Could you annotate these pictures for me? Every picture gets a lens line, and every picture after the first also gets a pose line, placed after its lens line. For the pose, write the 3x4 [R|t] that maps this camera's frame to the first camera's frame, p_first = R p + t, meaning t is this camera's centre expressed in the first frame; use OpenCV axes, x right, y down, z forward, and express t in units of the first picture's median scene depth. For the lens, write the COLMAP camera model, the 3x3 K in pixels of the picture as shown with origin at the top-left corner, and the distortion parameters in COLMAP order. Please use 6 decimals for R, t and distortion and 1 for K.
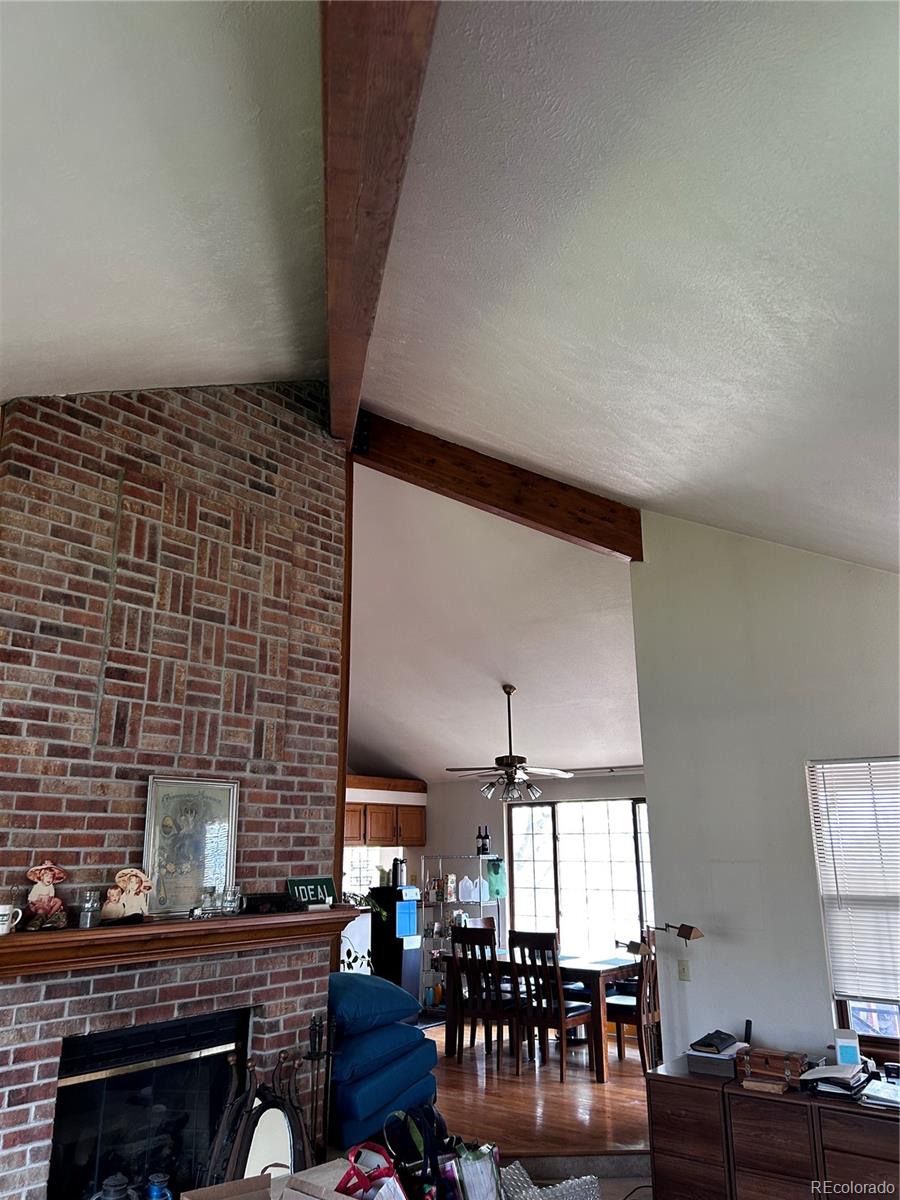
lens RADIAL K [[906.5, 0, 450.0], [0, 906.5, 600.0], [0, 0, 1]] dist [0.029747, -0.000802]
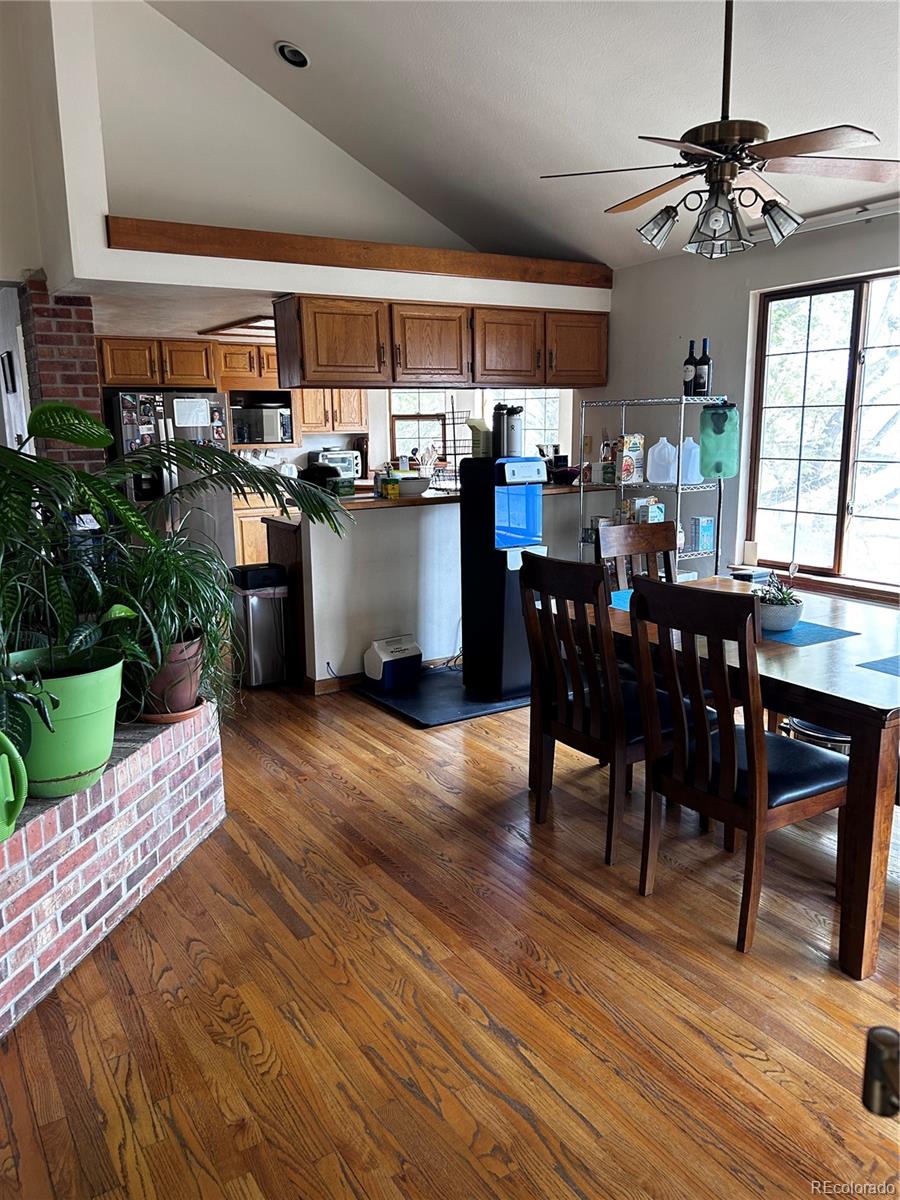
lens RADIAL K [[906.5, 0, 450.0], [0, 906.5, 600.0], [0, 0, 1]] dist [0.029747, -0.000802]
pose [[0.936077, 0.056502, -0.347227, 0.090857], [0.106299, 0.895452, 0.432279, 0.147967], [0.335350, -0.441557, 0.832207, 0.480378]]
